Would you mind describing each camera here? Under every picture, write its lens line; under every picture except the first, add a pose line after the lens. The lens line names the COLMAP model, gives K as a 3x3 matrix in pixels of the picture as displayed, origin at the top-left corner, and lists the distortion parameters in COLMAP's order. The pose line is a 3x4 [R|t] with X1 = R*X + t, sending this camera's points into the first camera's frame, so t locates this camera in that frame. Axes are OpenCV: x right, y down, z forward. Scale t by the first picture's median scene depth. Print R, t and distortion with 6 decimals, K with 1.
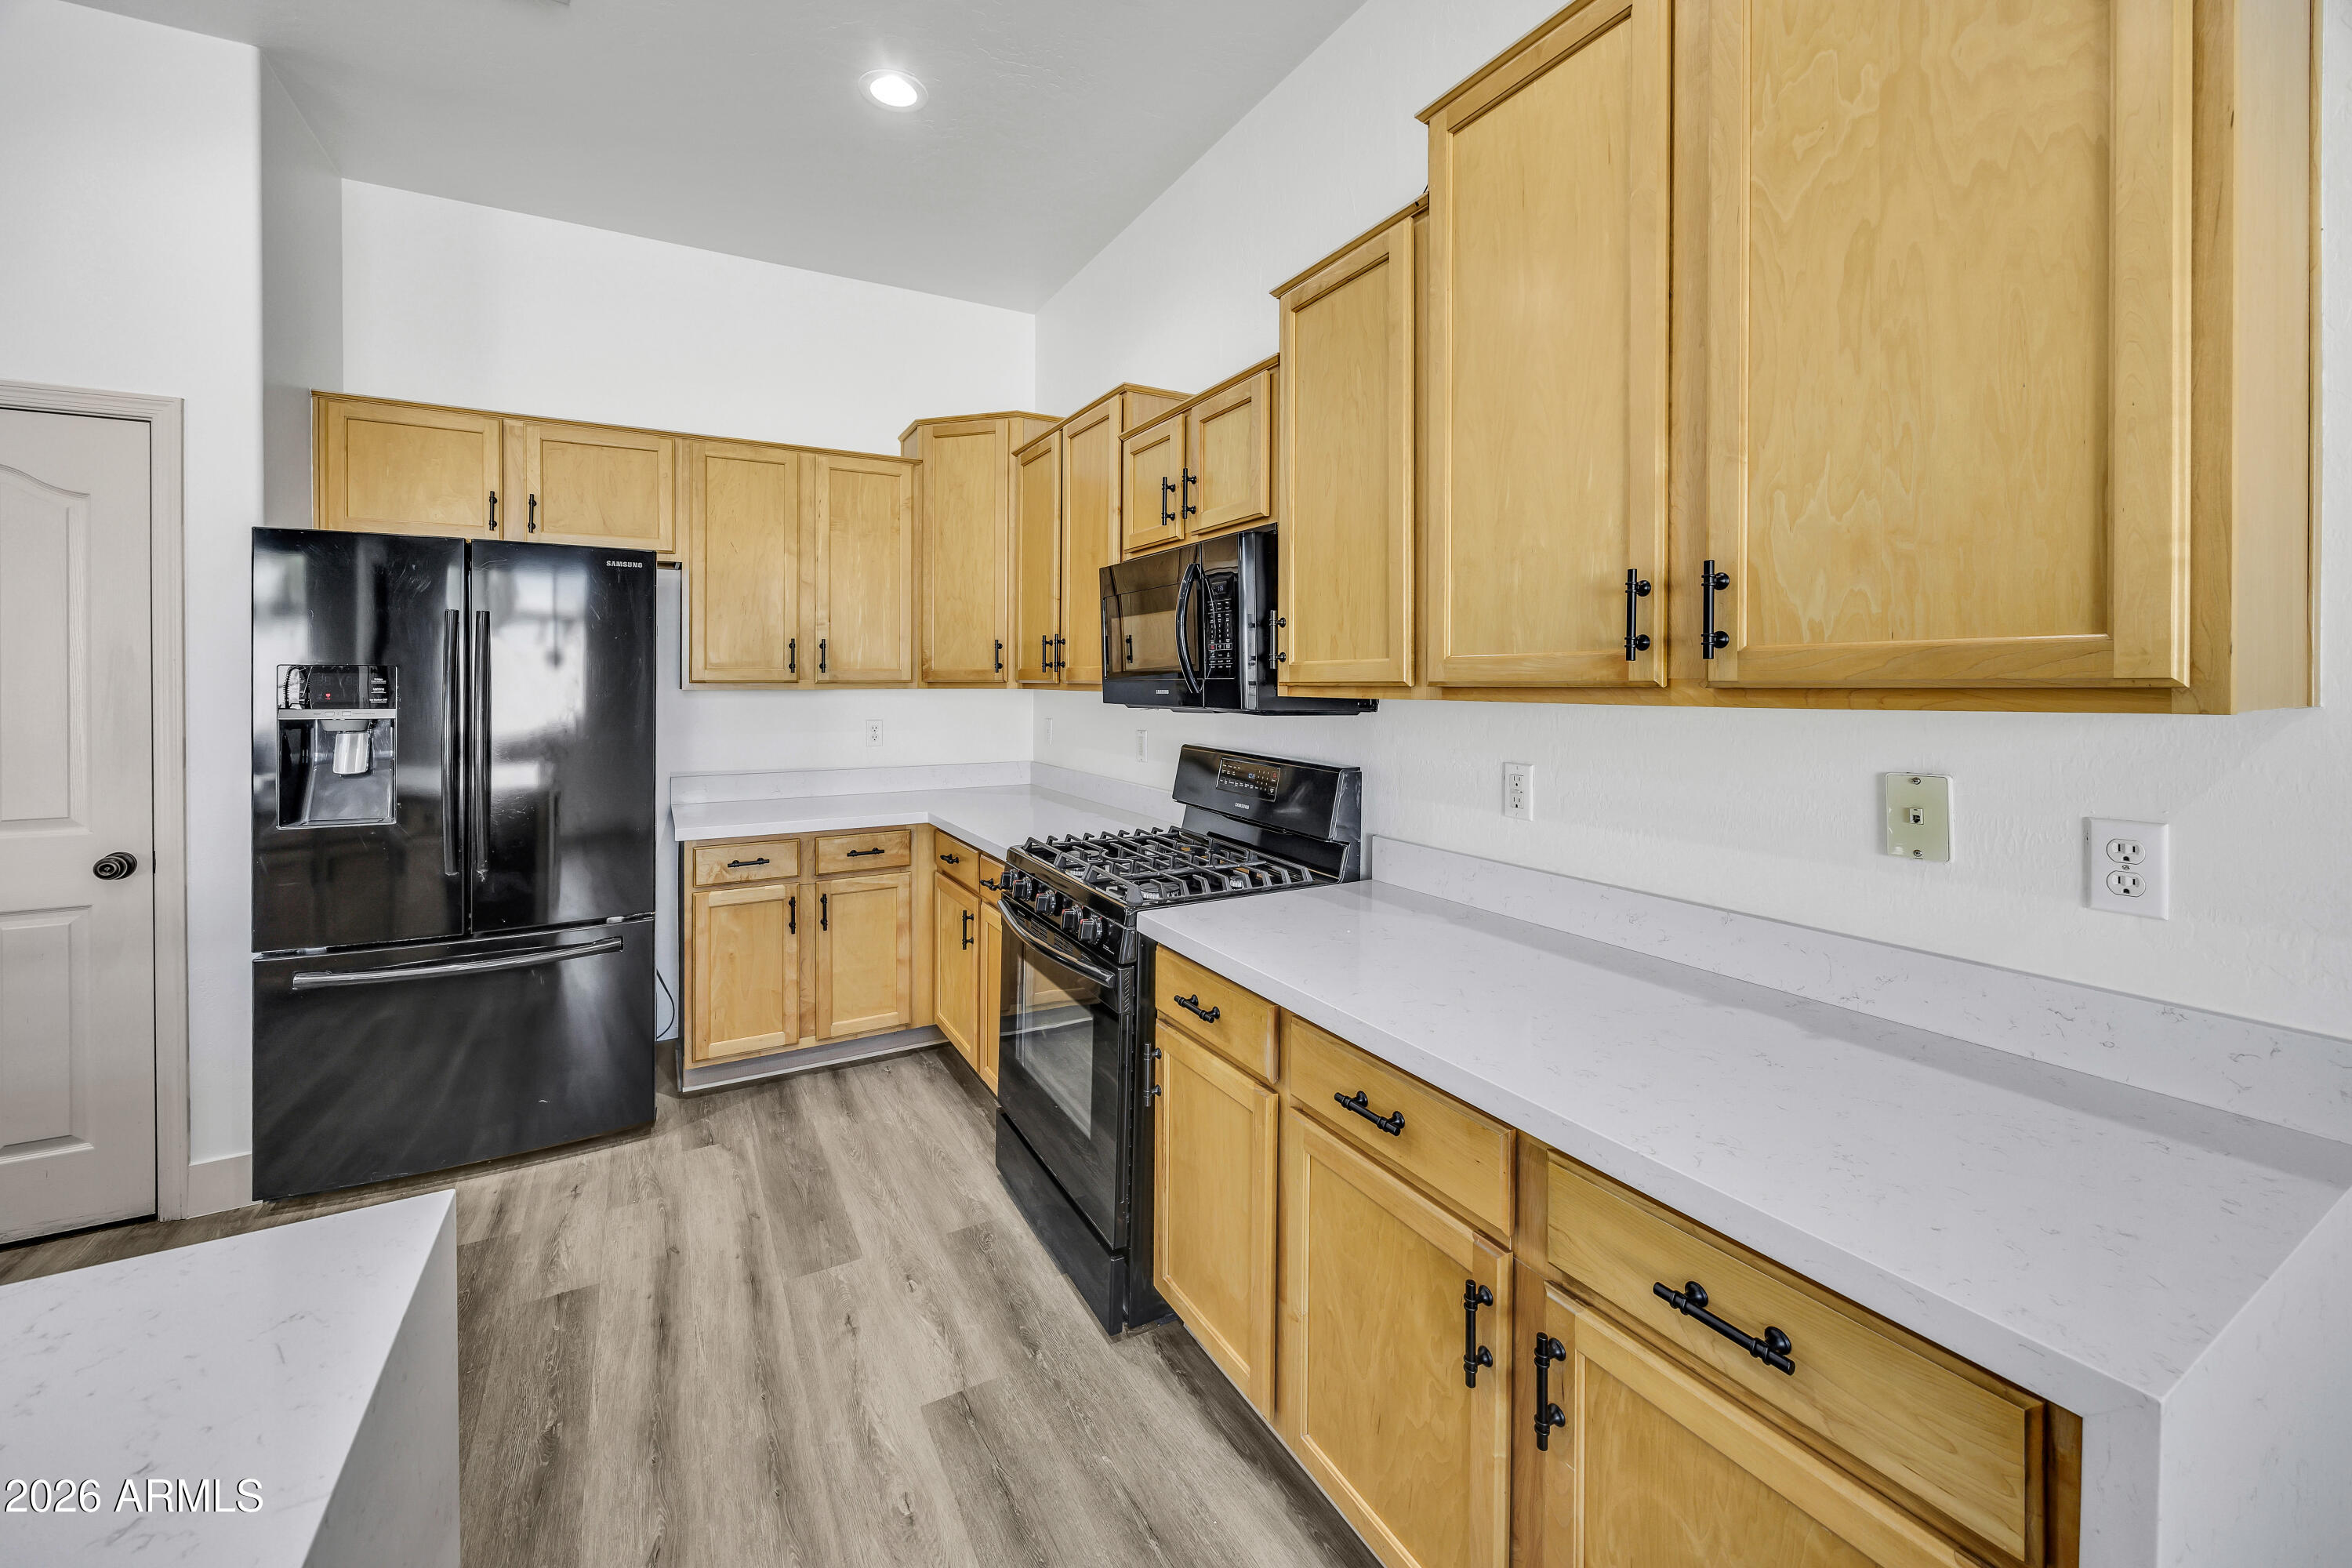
lens RADIAL K [[924.8, 0, 1173.1], [0, 924.8, 680.5], [0, 0, 1]] dist [-0.007118, -0.000085]
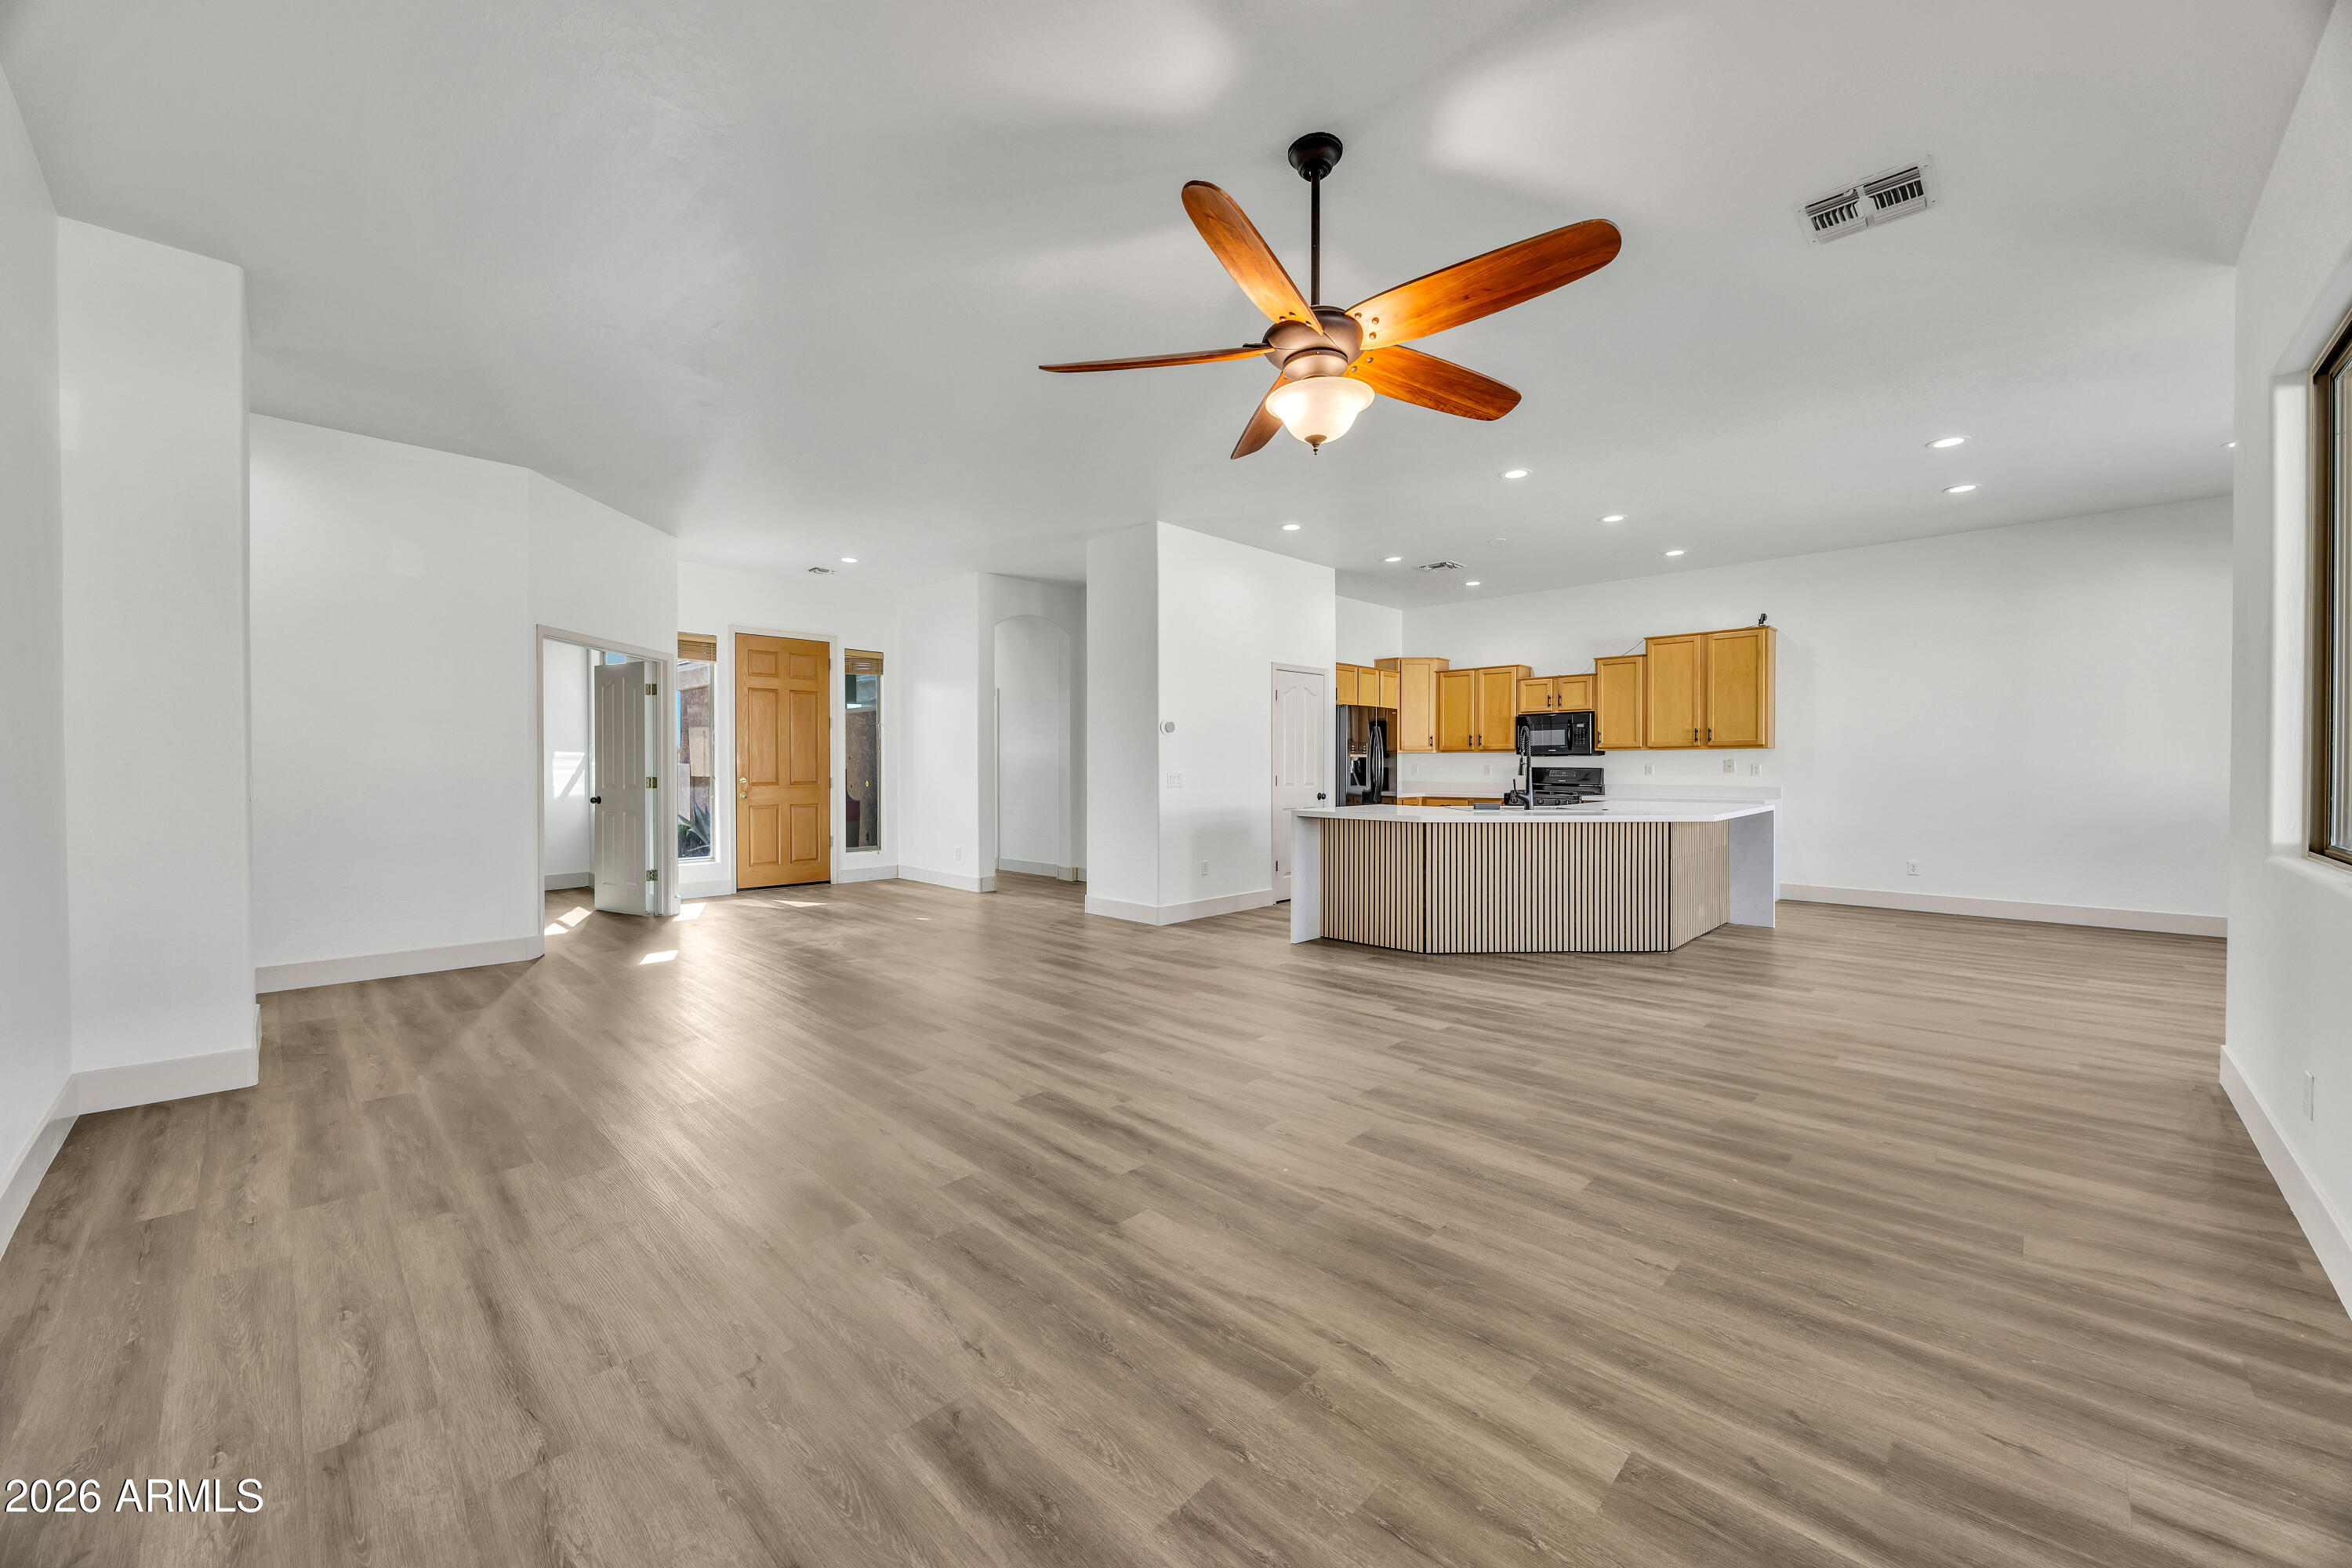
lens RADIAL K [[885.2, 0, 1138.3], [0, 885.2, 785.9], [0, 0, 1]] dist [-0.009381, 0.000224]
pose [[0.964123, -0.008325, 0.265325, -3.068693], [0.001562, 0.999669, 0.025692, 0.073702], [-0.265451, -0.024356, 0.963817, -2.463672]]
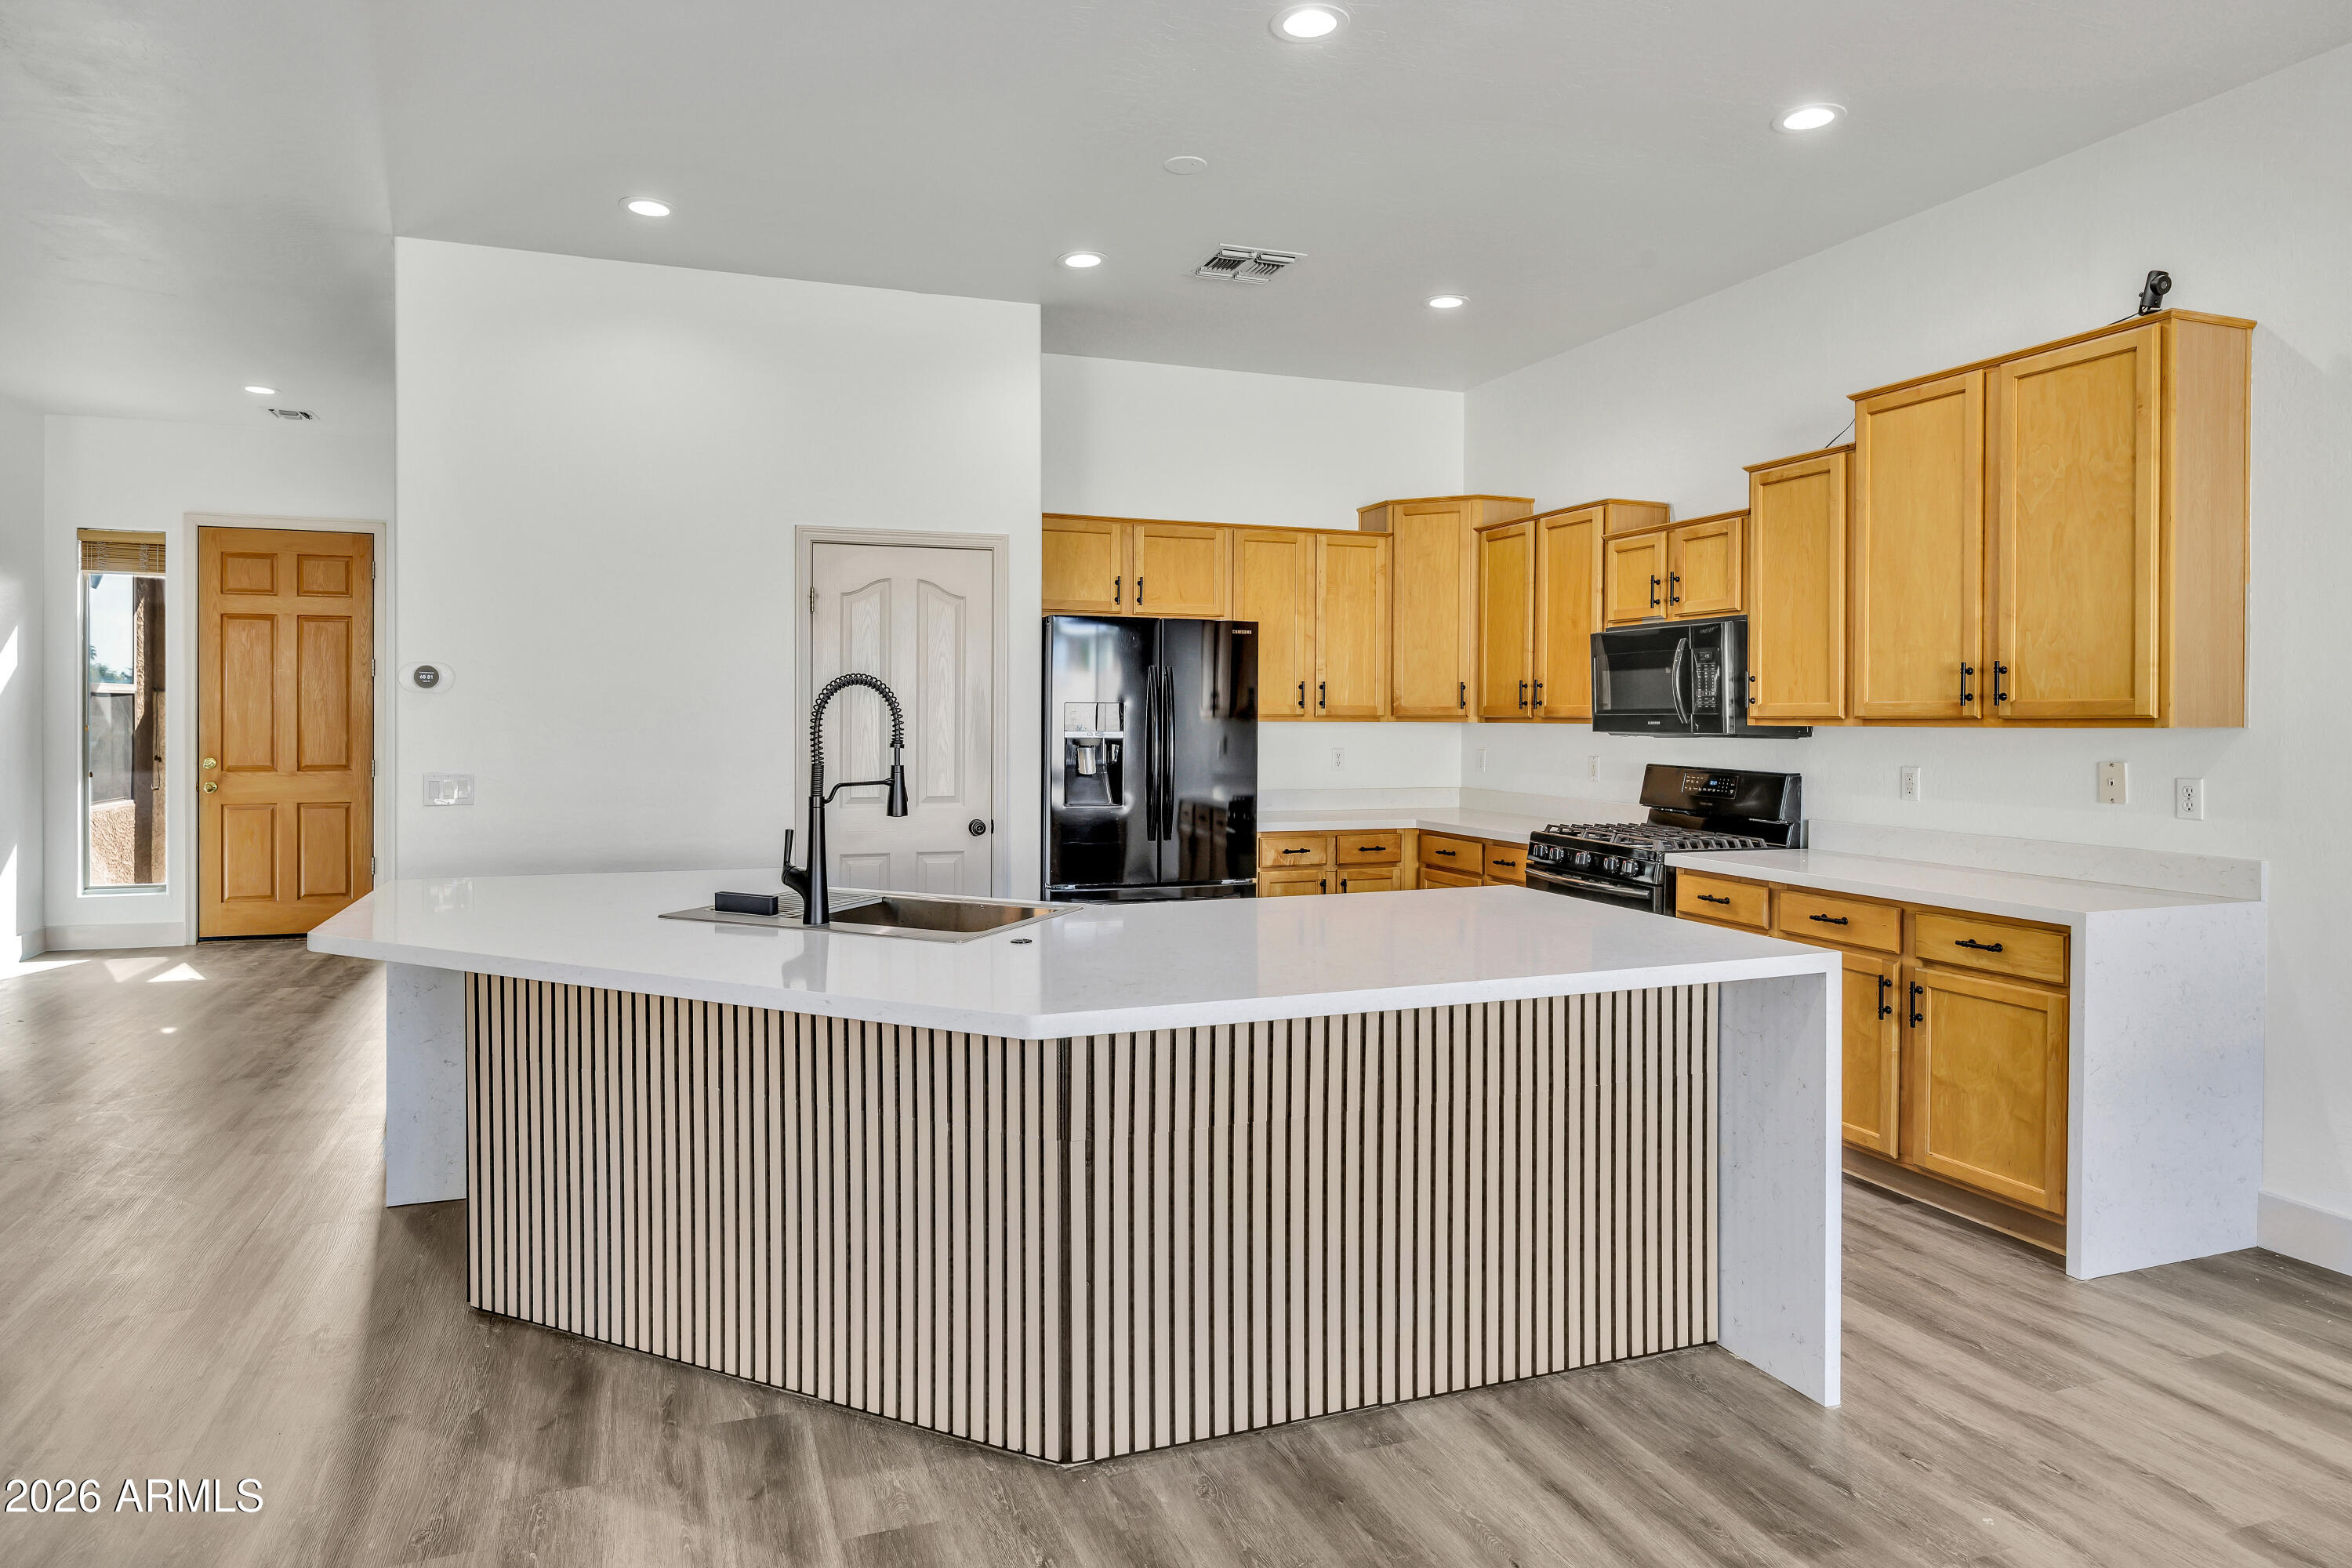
lens RADIAL K [[1377.7, 0, 1145.5], [0, 1377.7, 711.7], [0, 0, 1]] dist [-0.017761, 0.001183]
pose [[0.985201, 0.004301, -0.171348, -0.489117], [-0.005113, 0.999978, -0.004298, 0.008719], [0.171326, 0.005110, 0.985201, -1.455052]]
